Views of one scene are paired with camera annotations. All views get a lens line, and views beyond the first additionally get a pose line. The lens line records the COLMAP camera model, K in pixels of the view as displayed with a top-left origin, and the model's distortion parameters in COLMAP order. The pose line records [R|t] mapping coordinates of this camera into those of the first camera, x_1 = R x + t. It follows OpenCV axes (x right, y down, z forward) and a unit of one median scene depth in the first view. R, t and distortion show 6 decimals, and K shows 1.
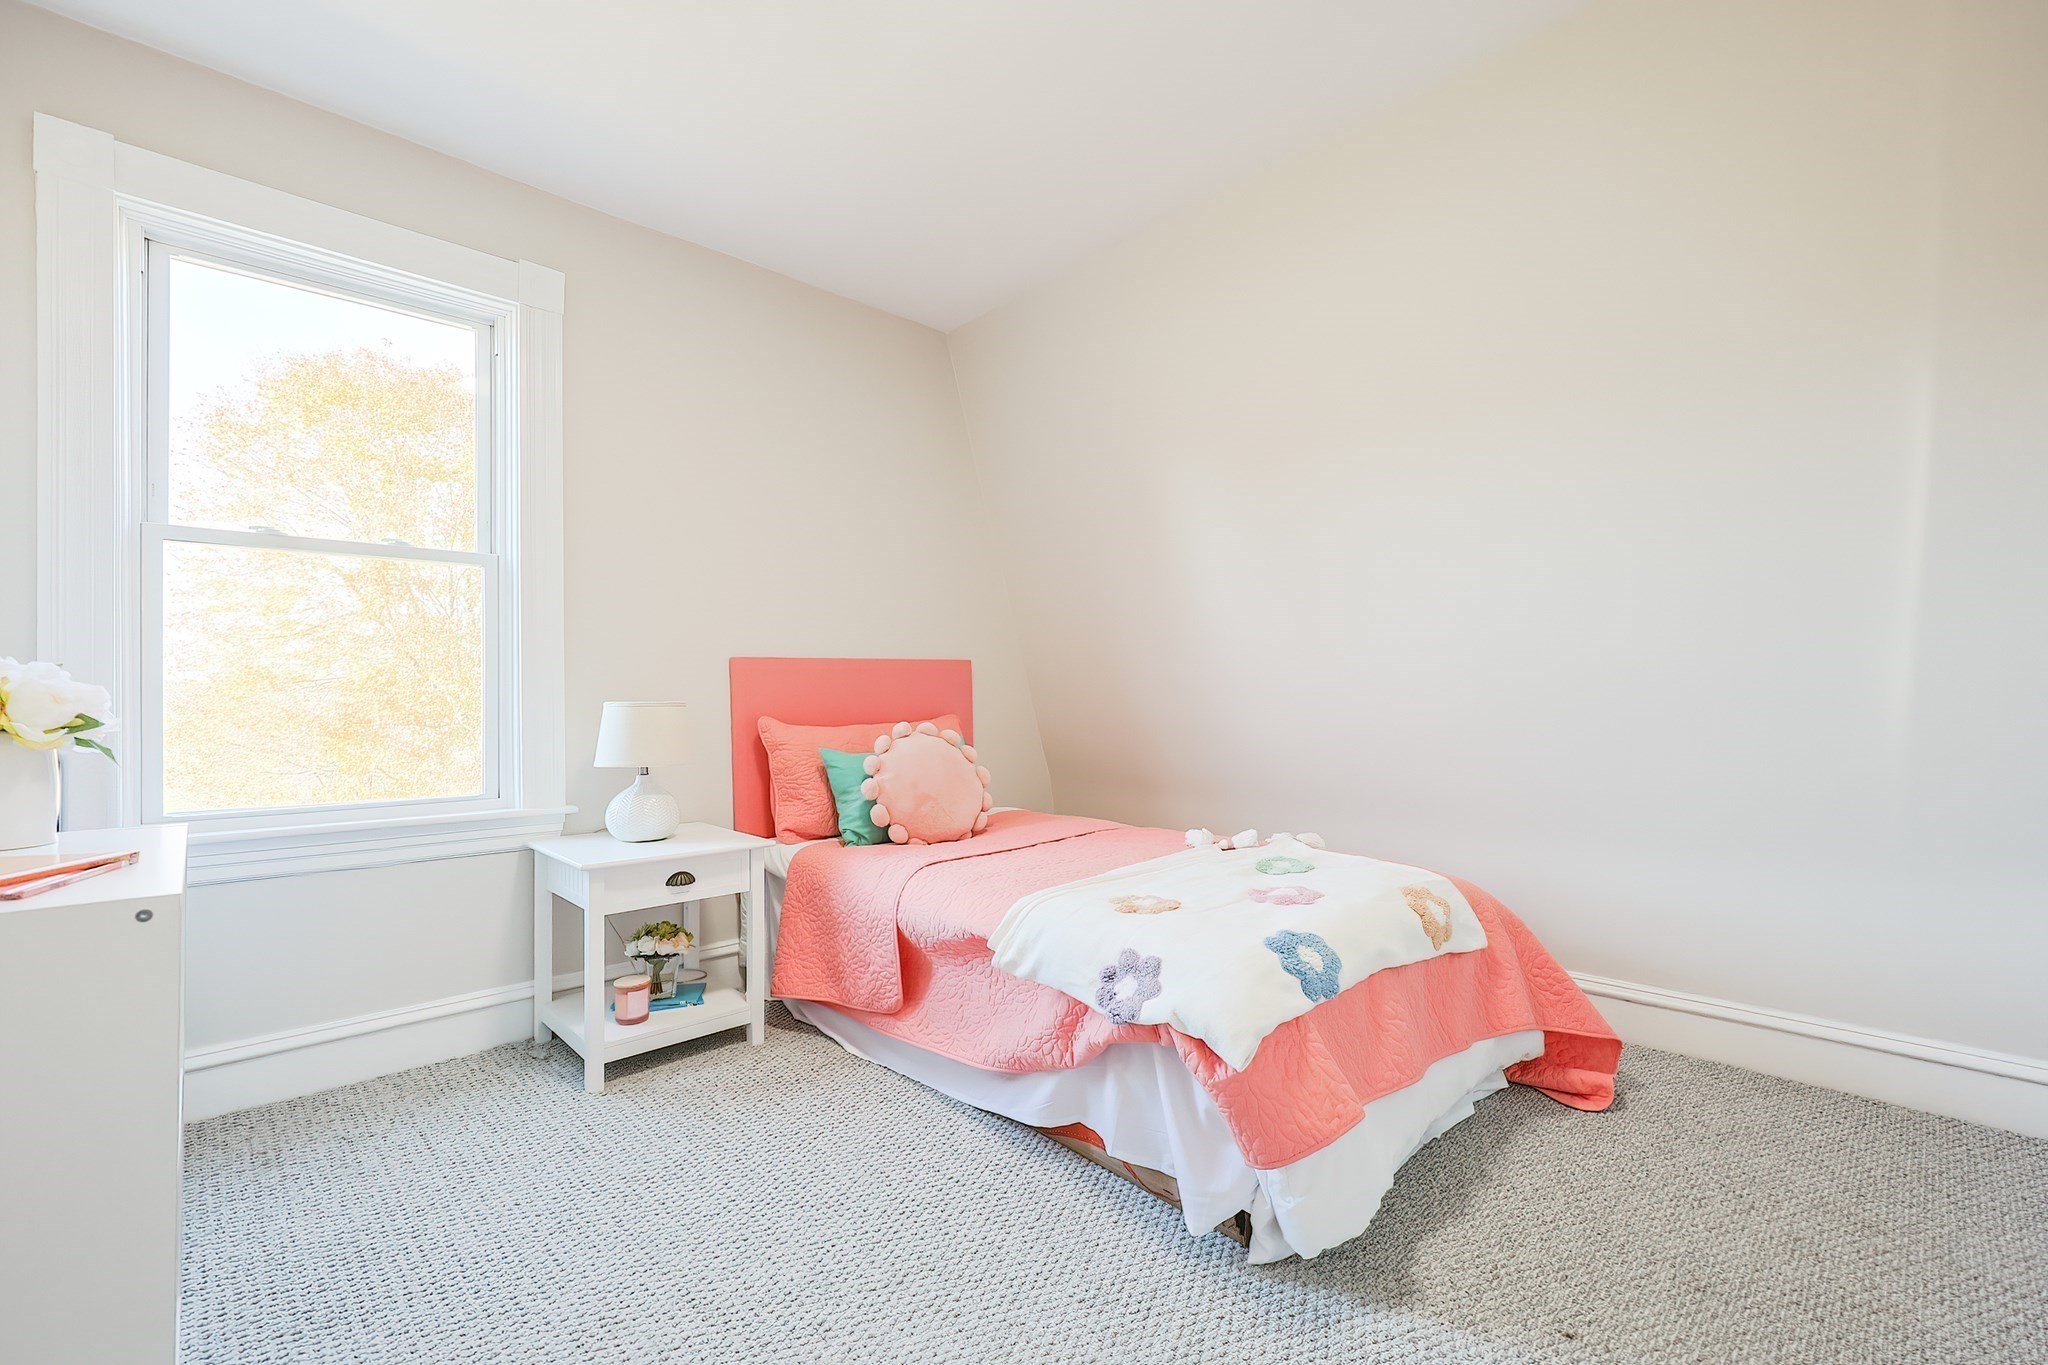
lens RADIAL K [[880.6, 0, 1015.2], [0, 880.6, 691.9], [0, 0, 1]] dist [-0.000711, 0.000060]
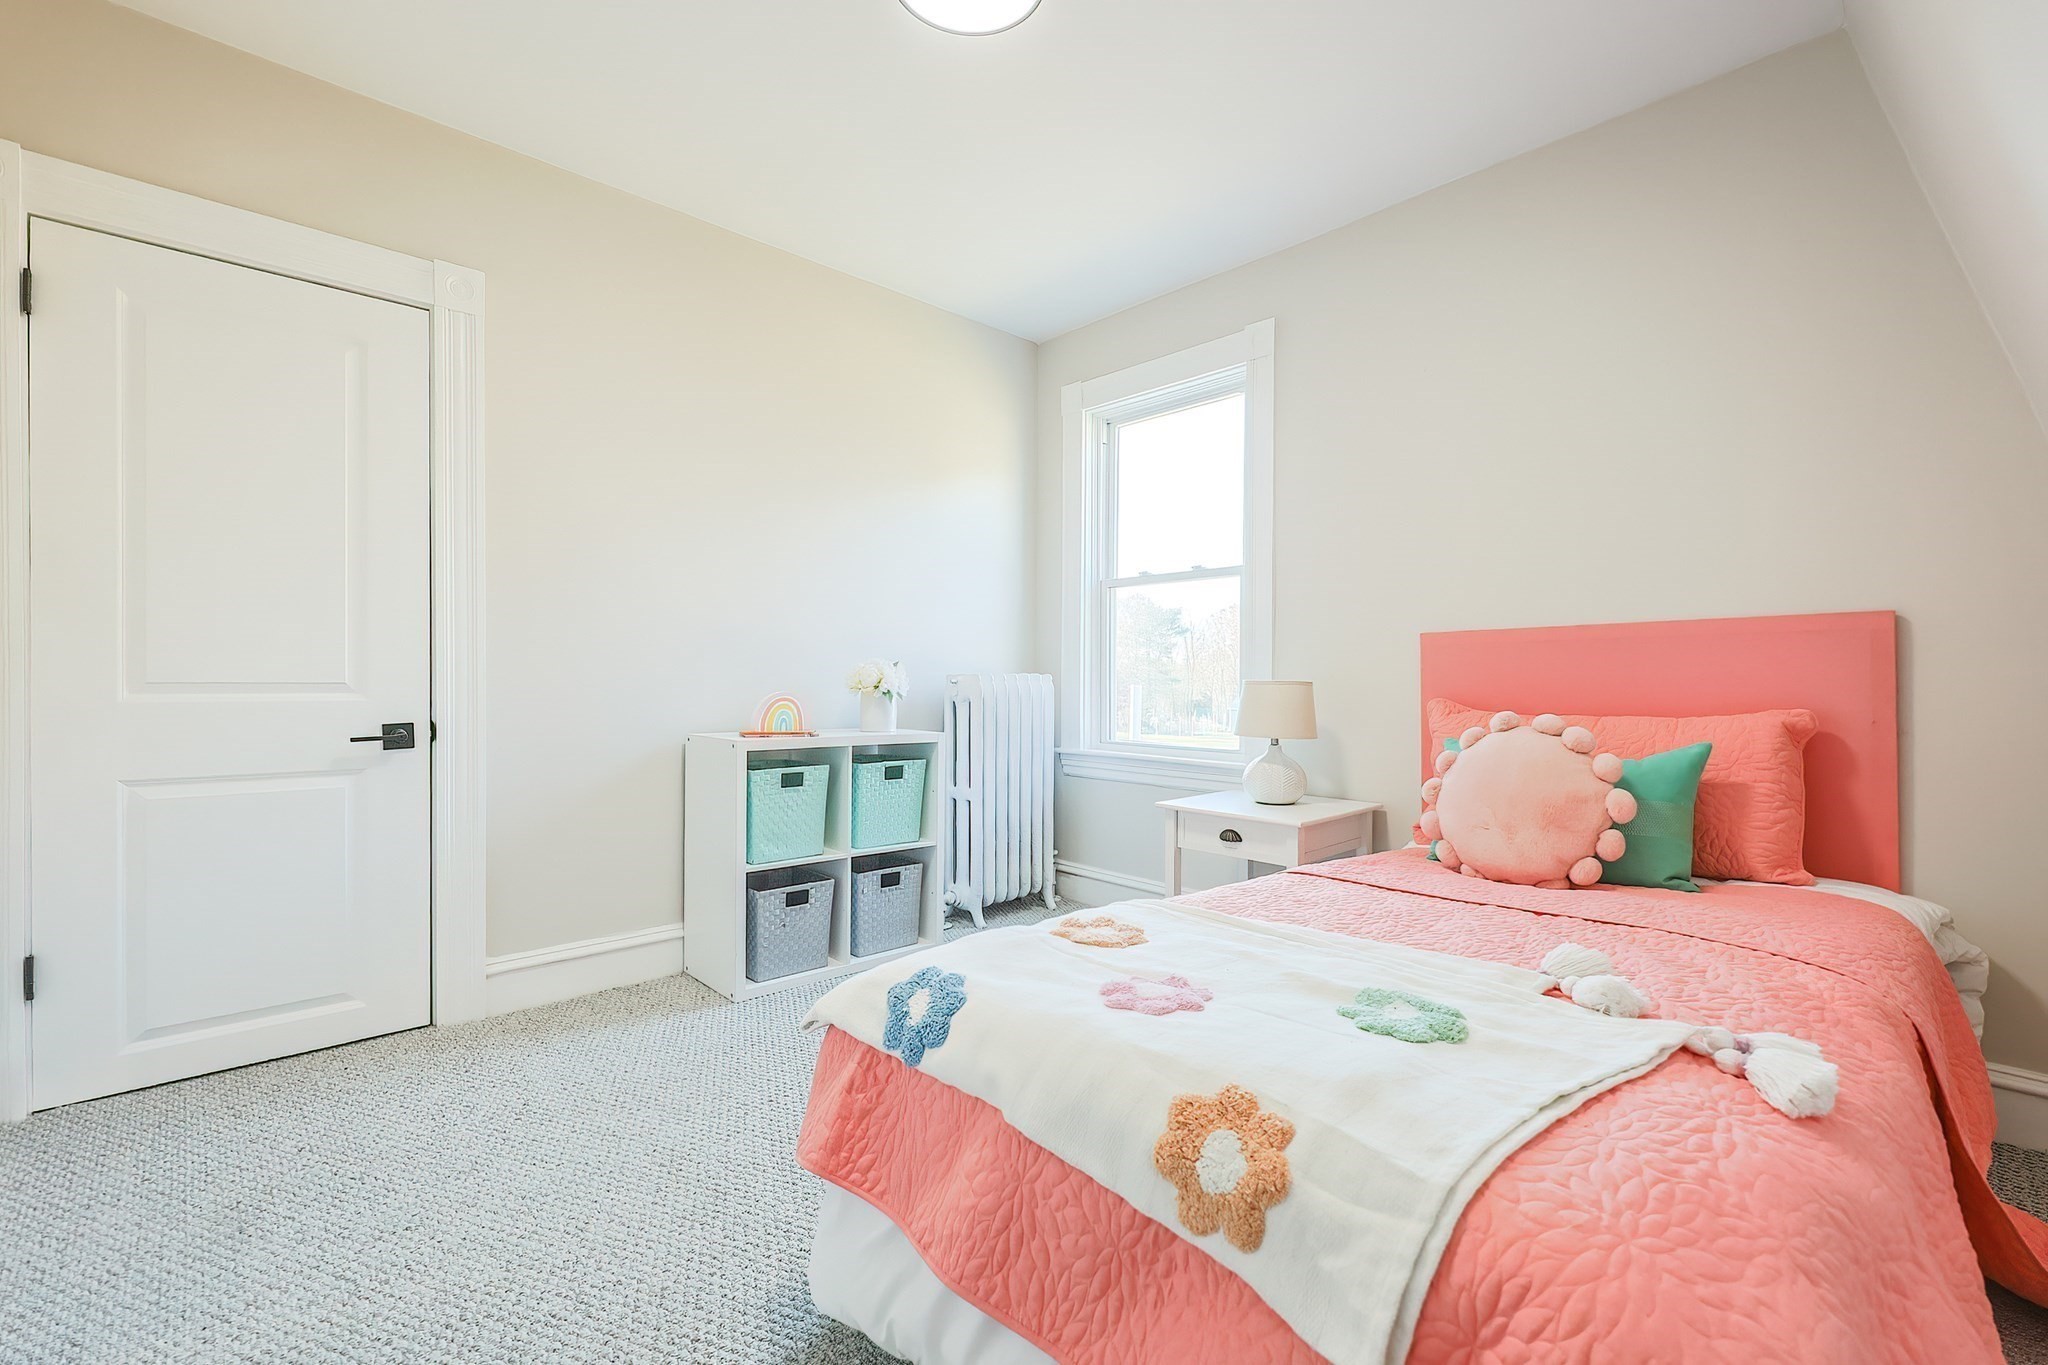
lens RADIAL K [[880.6, 0, 1015.2], [0, 880.6, 691.9], [0, 0, 1]] dist [-0.000711, 0.000060]
pose [[-0.023393, 0.022343, -0.999477, 0.692802], [-0.001993, 0.999747, 0.022395, 0.002850], [0.999724, 0.002515, -0.023343, 0.687373]]
